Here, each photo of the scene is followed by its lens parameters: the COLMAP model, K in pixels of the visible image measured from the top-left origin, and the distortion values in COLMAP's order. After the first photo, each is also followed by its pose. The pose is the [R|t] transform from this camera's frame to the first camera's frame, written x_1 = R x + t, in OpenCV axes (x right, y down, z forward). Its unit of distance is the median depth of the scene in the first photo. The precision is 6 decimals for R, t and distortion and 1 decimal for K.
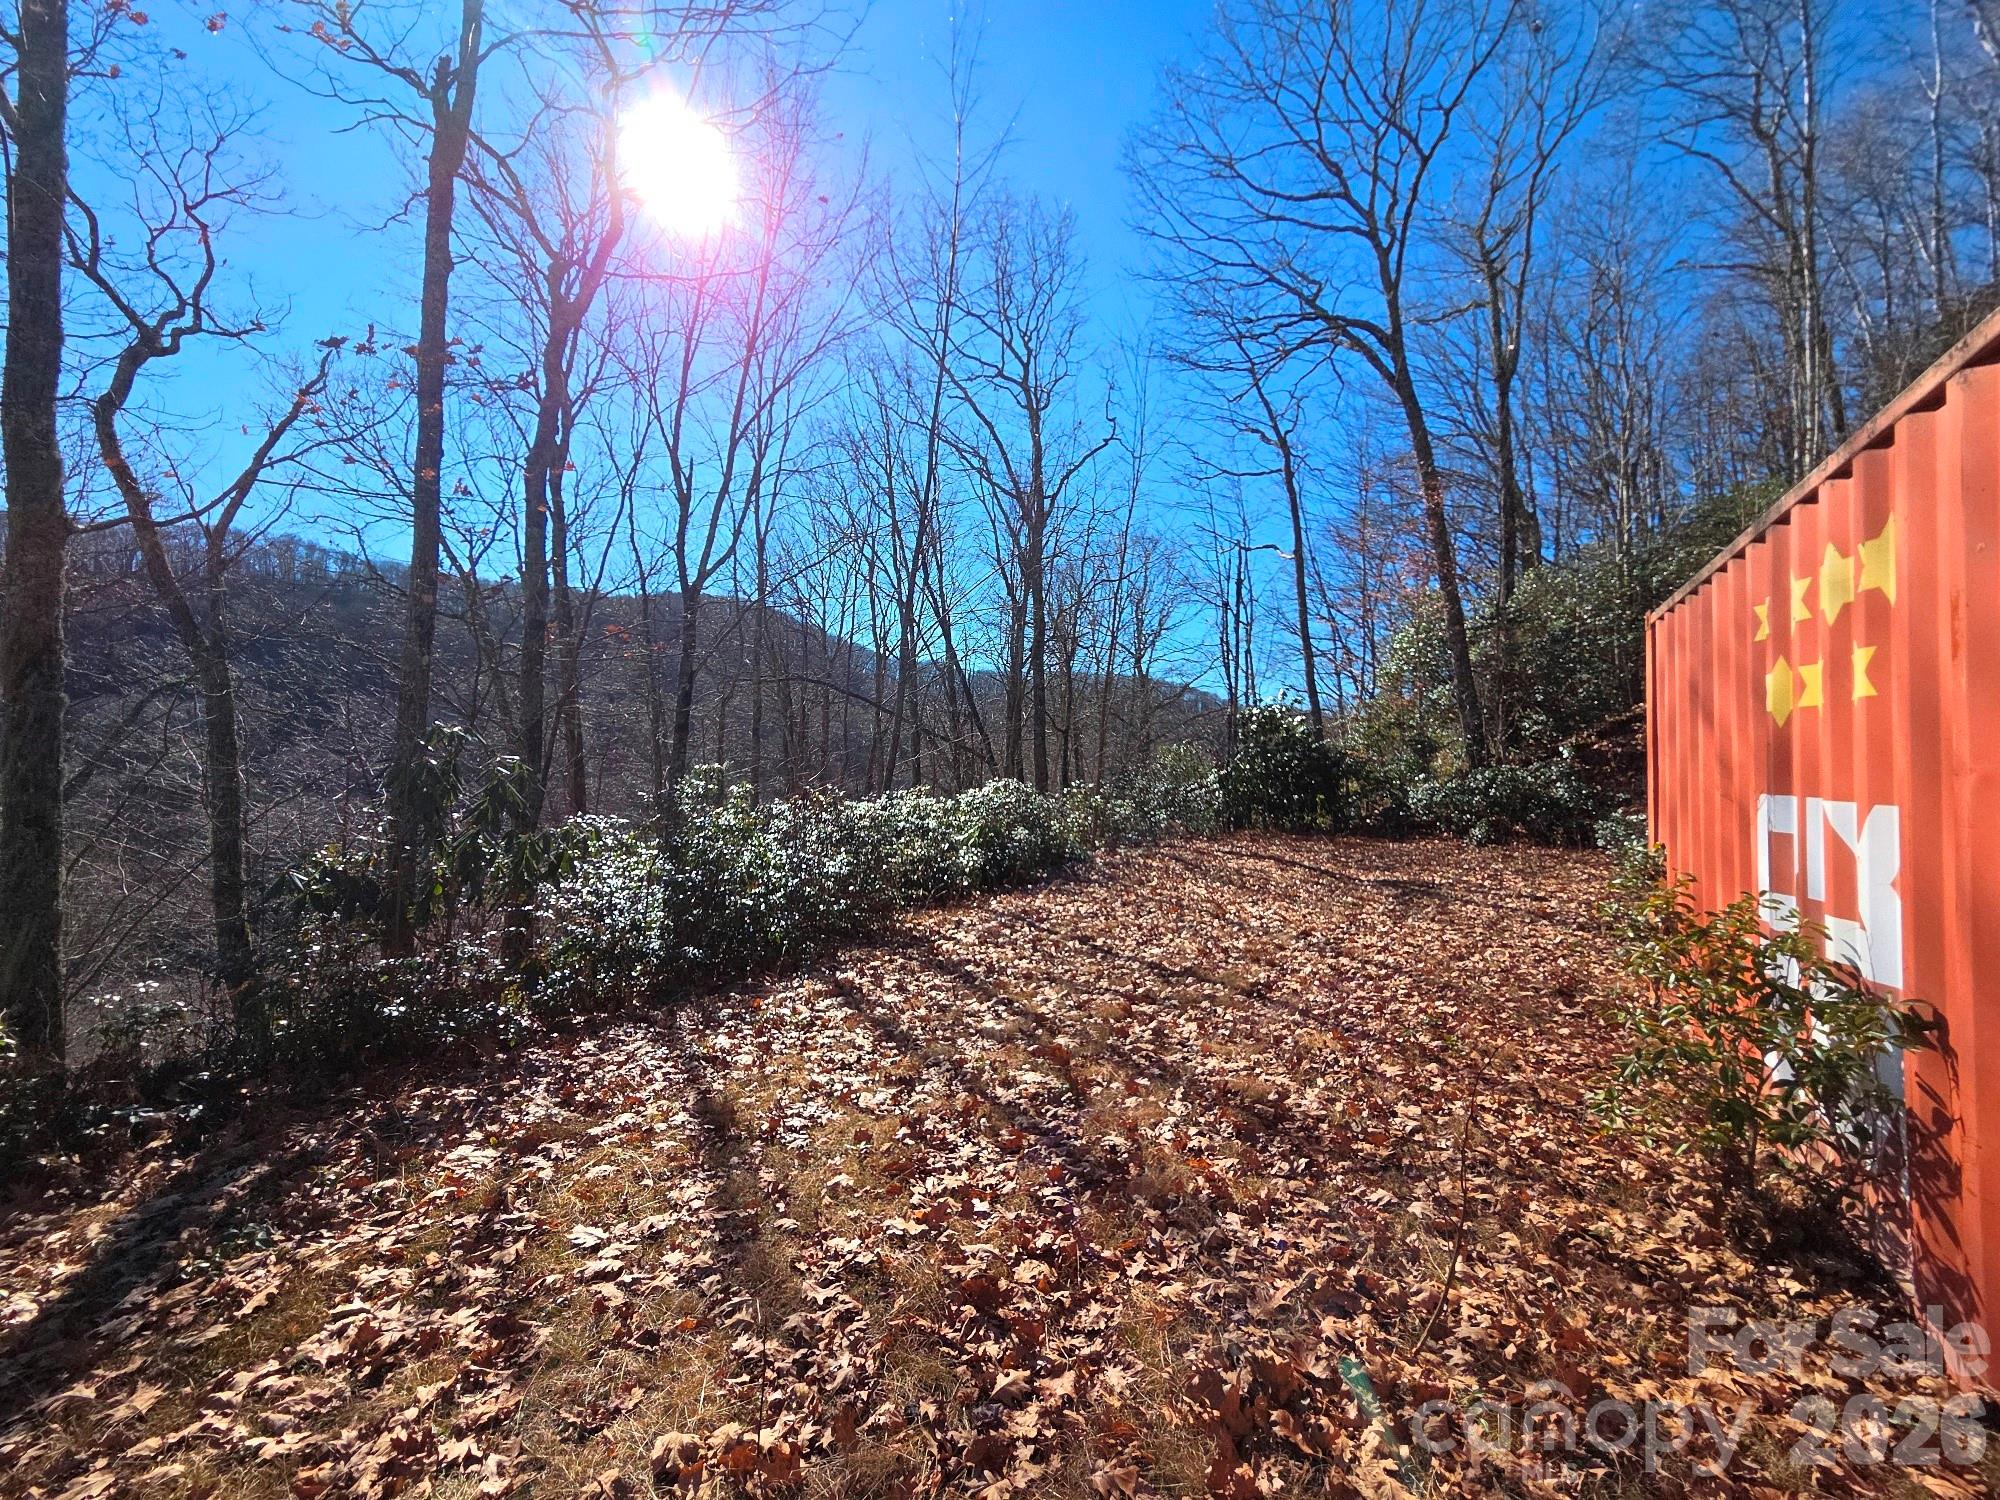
lens RADIAL K [[860.0, 0, 1000.0], [0, 860.0, 750.0], [0, 0, 1]] dist [0.012489, 0.000340]
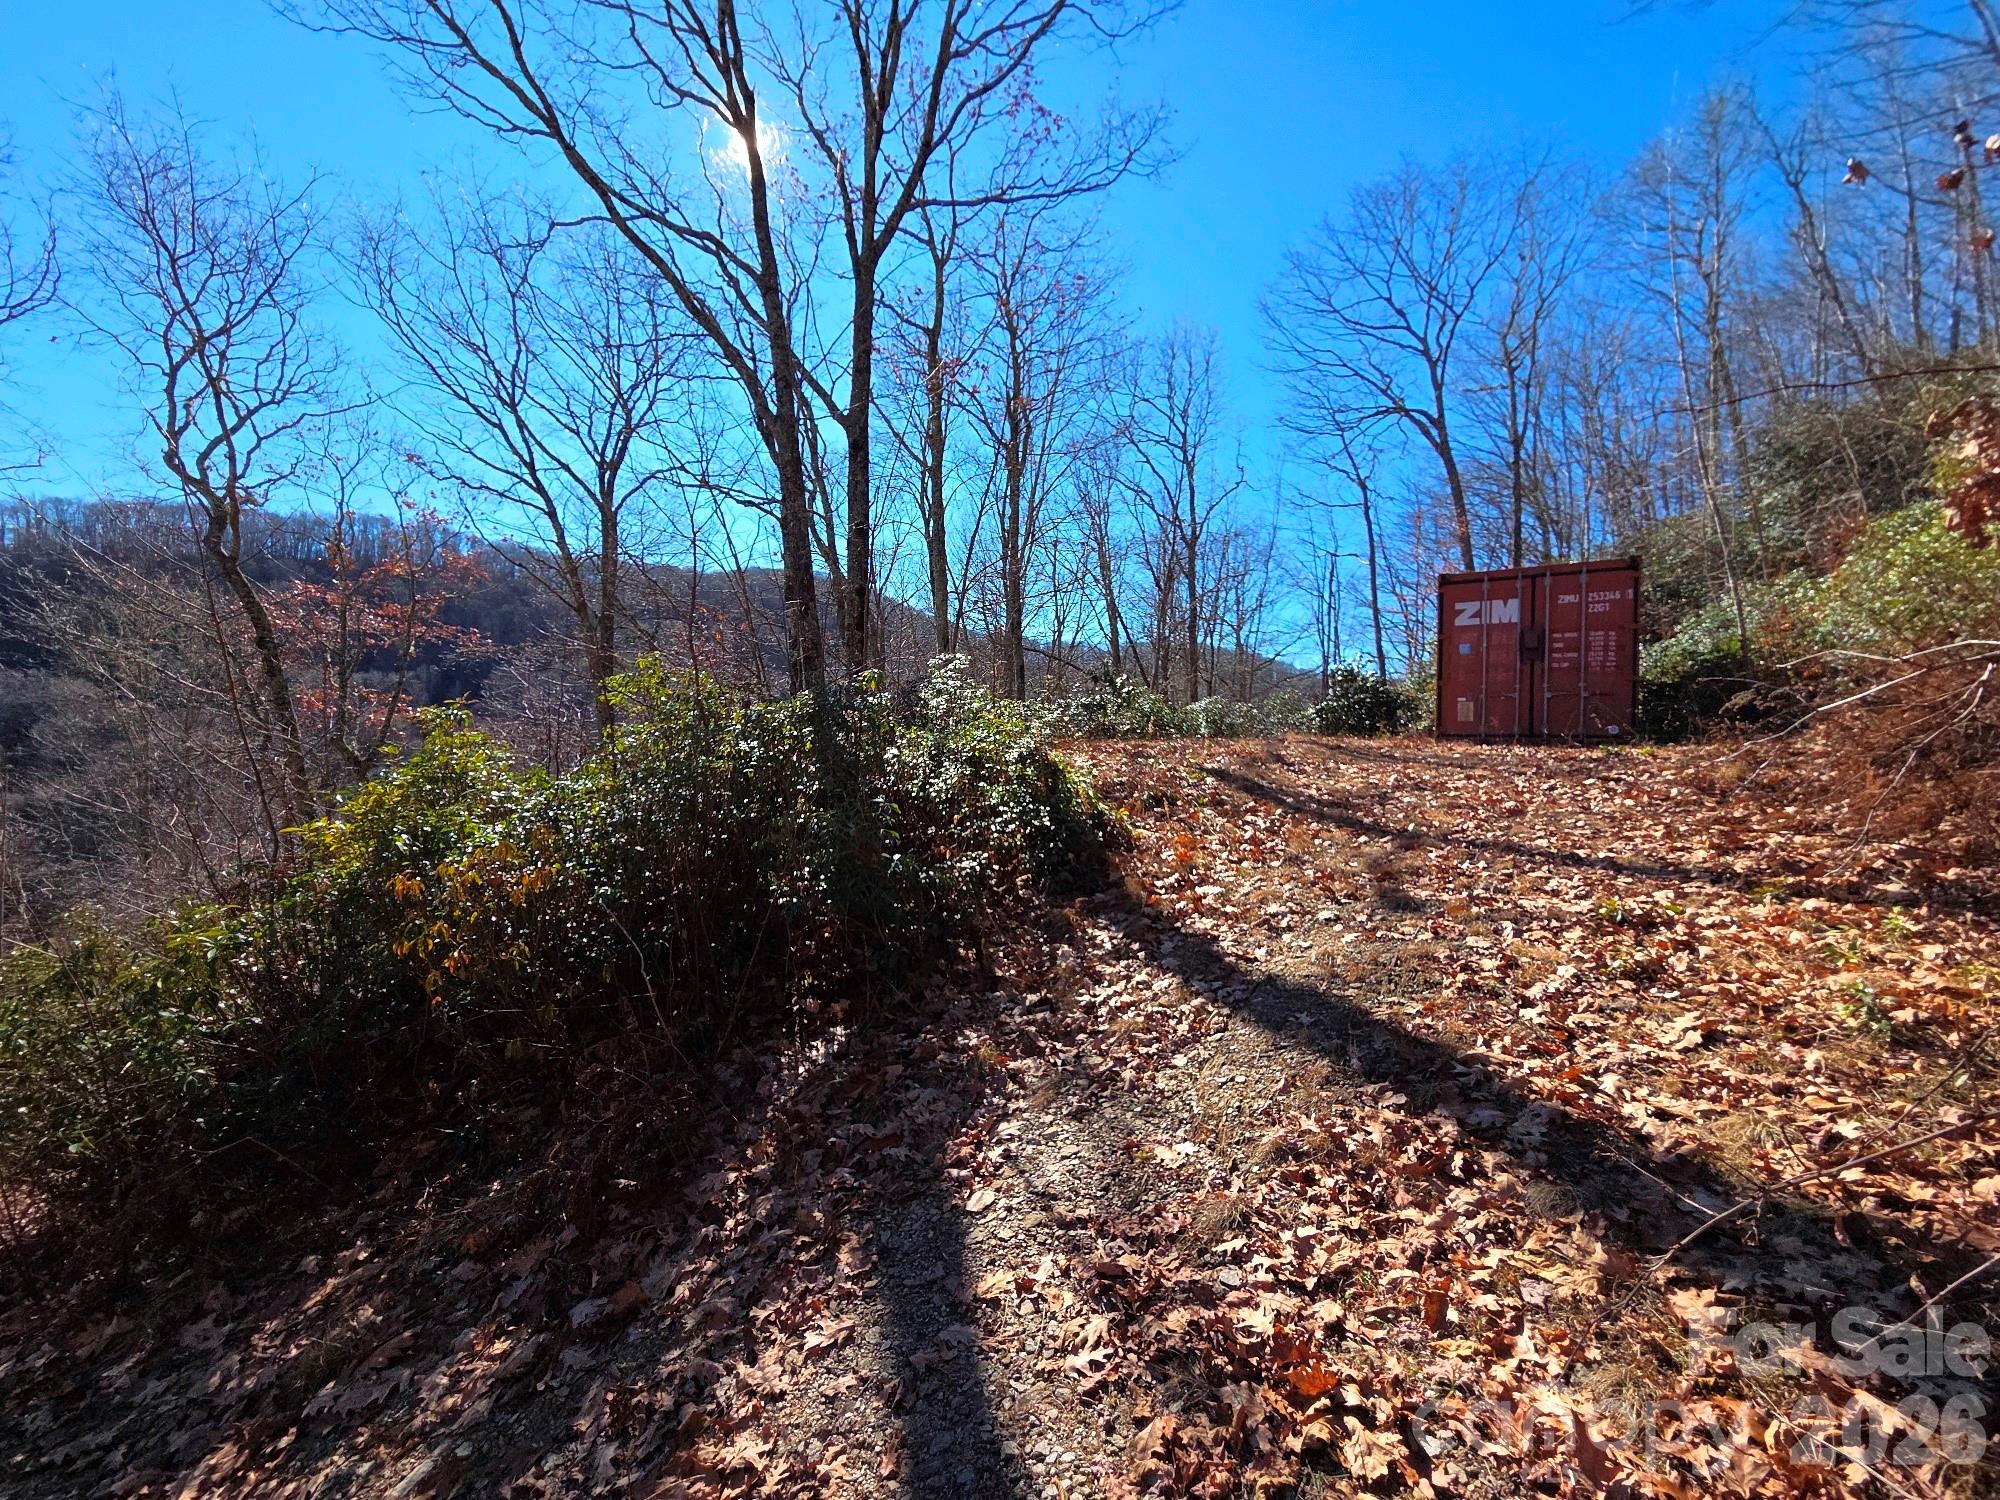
lens RADIAL K [[814.1, 0, 1000.0], [0, 814.1, 750.0], [0, 0, 1]] dist [-0.000584, -0.000067]
pose [[0.995573, 0.006075, -0.093795, -0.167318], [-0.002200, 0.999142, 0.041353, 0.042394], [0.093966, -0.040964, 0.994732, -0.494284]]
